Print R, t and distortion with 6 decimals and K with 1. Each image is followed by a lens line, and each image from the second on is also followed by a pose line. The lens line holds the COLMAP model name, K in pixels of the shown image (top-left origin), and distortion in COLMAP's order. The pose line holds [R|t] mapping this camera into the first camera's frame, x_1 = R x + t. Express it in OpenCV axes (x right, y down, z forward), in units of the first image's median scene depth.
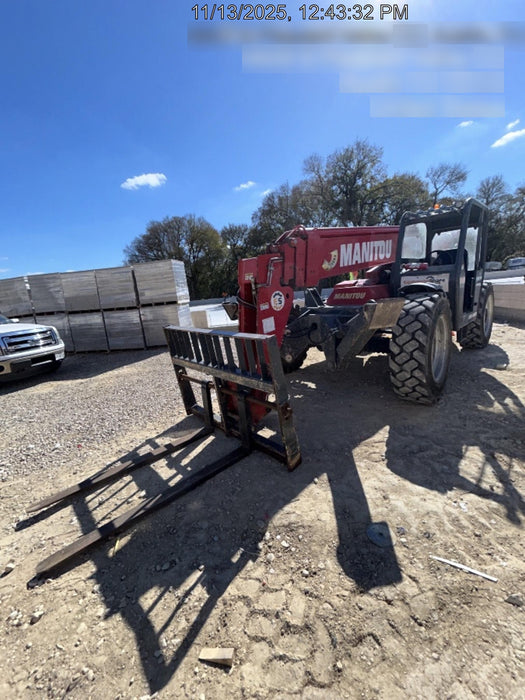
lens RADIAL K [[506.1, 0, 262.5], [0, 506.1, 350.0], [0, 0, 1]] dist [0.006311, -0.059353]
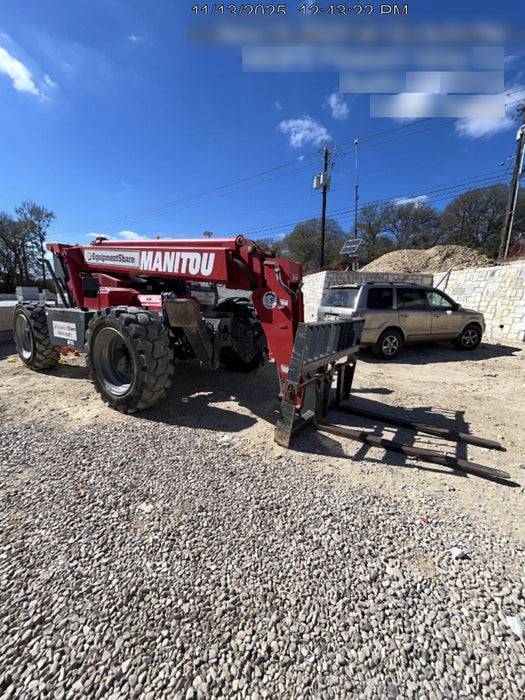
lens RADIAL K [[506.1, 0, 262.5], [0, 506.1, 350.0], [0, 0, 1]] dist [0.006311, -0.059353]
pose [[-0.647313, 0.006352, 0.762198, -0.925187], [0.138026, 0.984410, 0.109017, -0.131869], [-0.749623, 0.175772, -0.638099, 1.975692]]
